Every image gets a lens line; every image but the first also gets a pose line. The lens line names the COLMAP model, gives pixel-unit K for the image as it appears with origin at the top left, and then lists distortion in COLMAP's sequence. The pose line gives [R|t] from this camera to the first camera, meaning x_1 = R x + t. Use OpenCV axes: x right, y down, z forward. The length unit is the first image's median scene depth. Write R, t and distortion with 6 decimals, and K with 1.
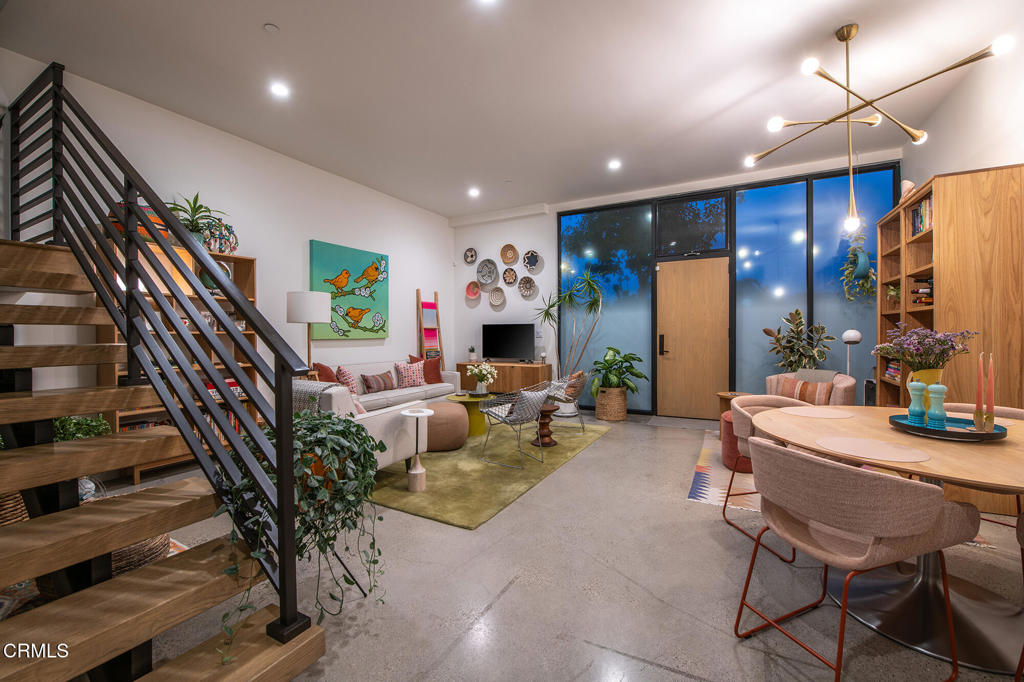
lens RADIAL K [[405.2, 0, 514.0], [0, 405.2, 337.2], [0, 0, 1]] dist [-0.002955, -0.000340]
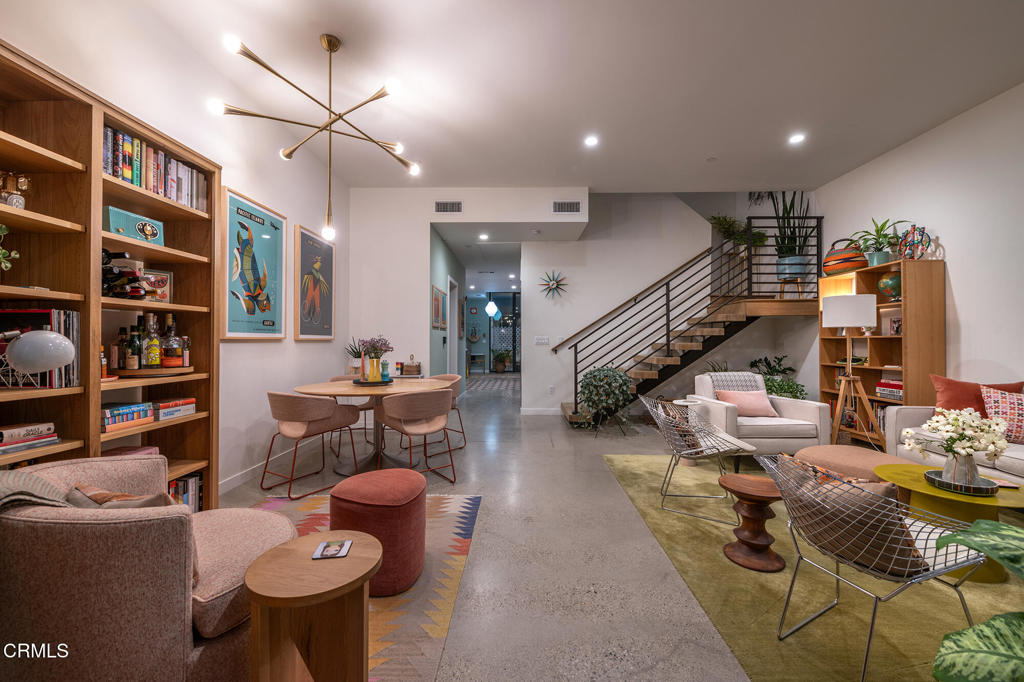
lens RADIAL K [[405.2, 0, 512.6], [0, 405.2, 343.4], [0, 0, 1]] dist [-0.002955, -0.000340]
pose [[-0.884196, -0.007733, -0.467052, 0.776455], [-0.006289, 0.999969, -0.004651, 0.000133], [0.467074, -0.001175, -0.884218, 1.795472]]
